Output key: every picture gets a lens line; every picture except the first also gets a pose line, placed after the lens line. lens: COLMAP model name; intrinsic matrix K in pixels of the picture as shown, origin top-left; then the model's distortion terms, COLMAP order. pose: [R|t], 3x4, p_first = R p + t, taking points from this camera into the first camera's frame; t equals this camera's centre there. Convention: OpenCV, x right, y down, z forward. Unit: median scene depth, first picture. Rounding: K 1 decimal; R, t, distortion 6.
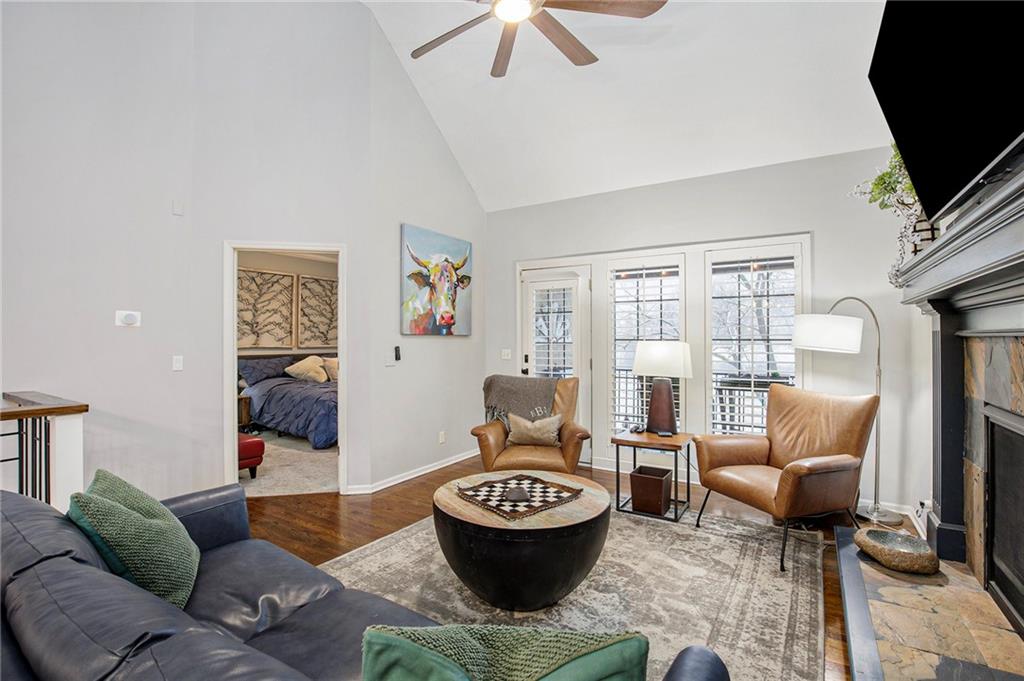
lens RADIAL K [[473.4, 0, 519.4], [0, 473.4, 342.2], [0, 0, 1]] dist [-0.027698, 0.000080]
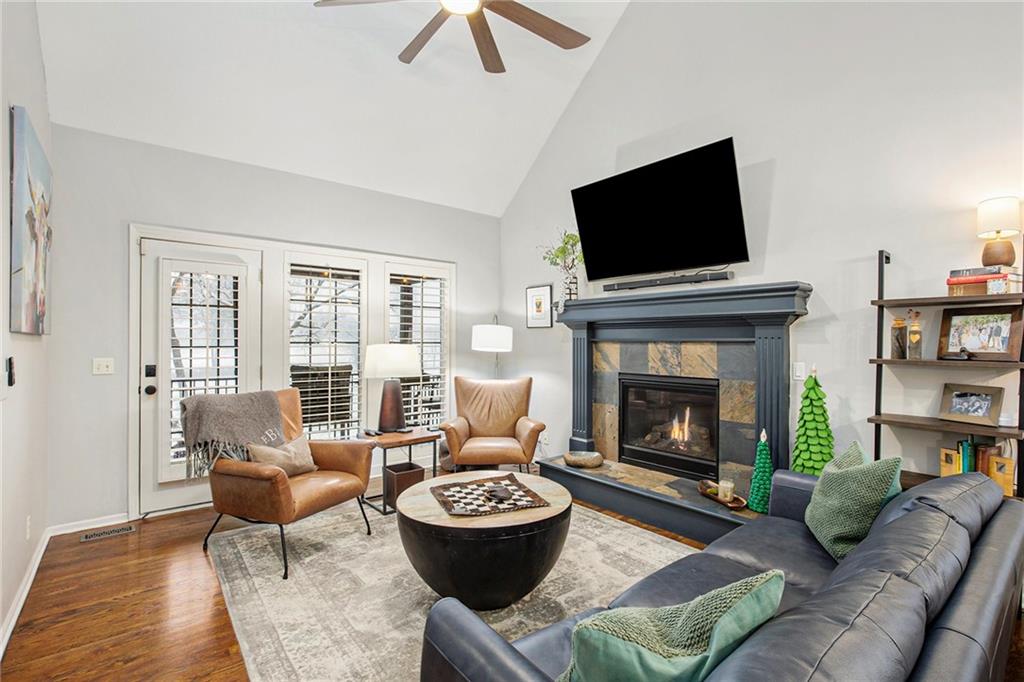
lens RADIAL K [[473.4, 0, 519.4], [0, 473.4, 342.7], [0, 0, 1]] dist [-0.027698, 0.000080]
pose [[0.305504, -0.003109, 0.952186, -0.630834], [0.003908, 0.999990, 0.002011, -0.006324], [-0.952183, 0.003107, 0.305513, 0.413496]]
